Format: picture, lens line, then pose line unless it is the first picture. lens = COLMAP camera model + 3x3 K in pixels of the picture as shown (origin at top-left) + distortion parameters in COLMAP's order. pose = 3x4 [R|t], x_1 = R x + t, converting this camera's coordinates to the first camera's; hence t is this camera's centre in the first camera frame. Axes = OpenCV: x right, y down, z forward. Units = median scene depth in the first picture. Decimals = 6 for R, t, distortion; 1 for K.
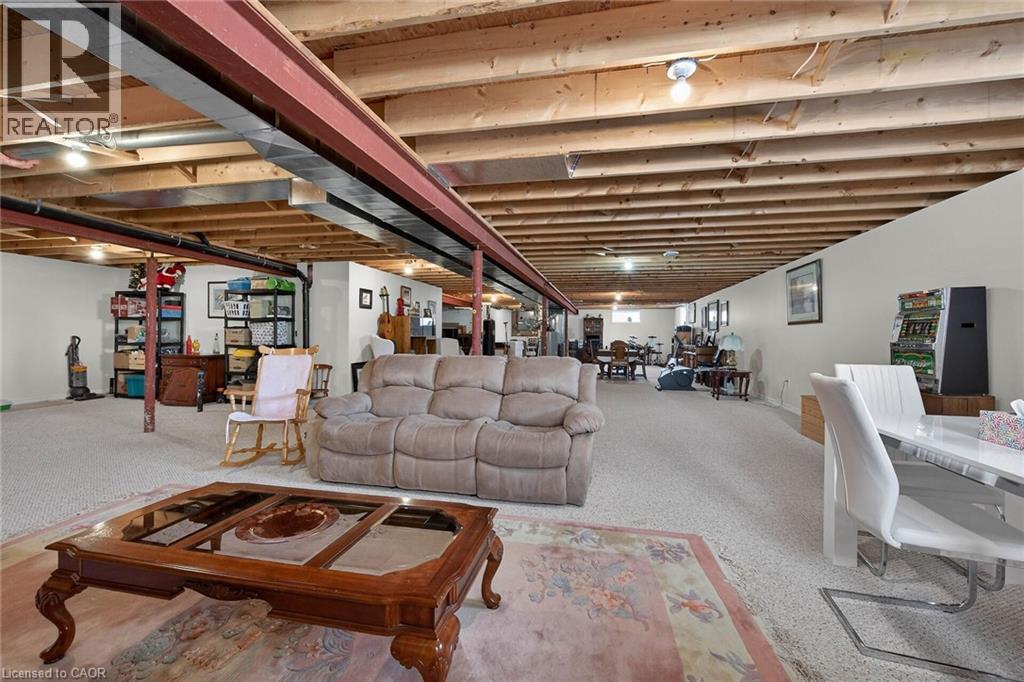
lens RADIAL K [[411.0, 0, 513.1], [0, 411.0, 335.8], [0, 0, 1]] dist [0.001694, -0.000601]
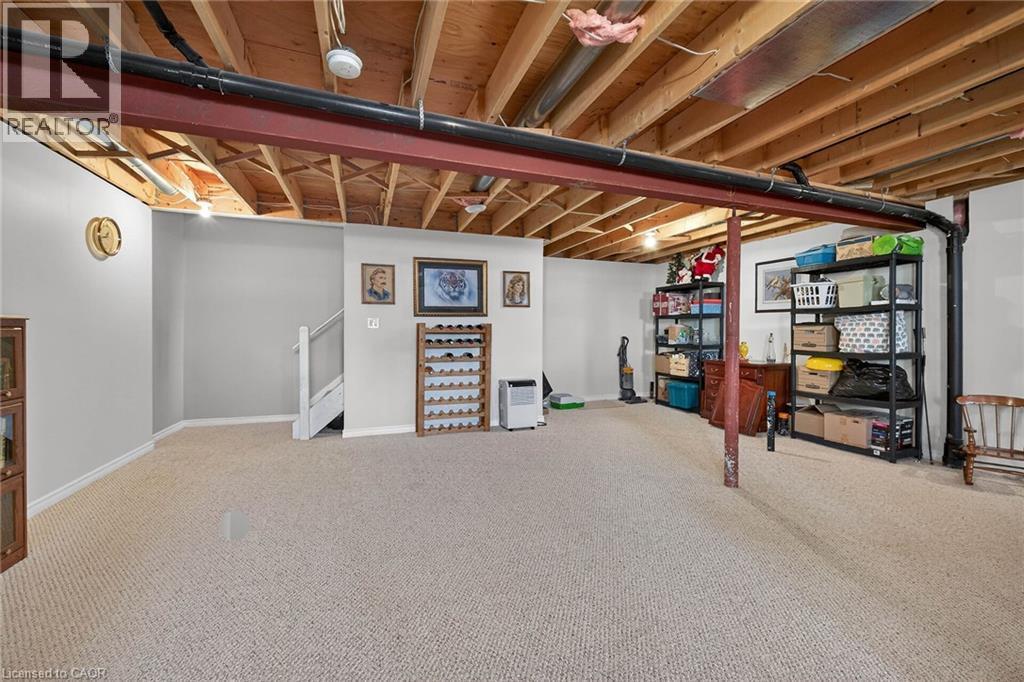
lens RADIAL K [[411.0, 0, 514.2], [0, 411.0, 336.2], [0, 0, 1]] dist [0.001694, -0.000601]
pose [[0.518998, 0.000044, -0.854775, -0.353156], [0.005246, 0.999981, 0.003237, -0.005322], [0.854759, -0.006164, 0.518988, 0.258381]]
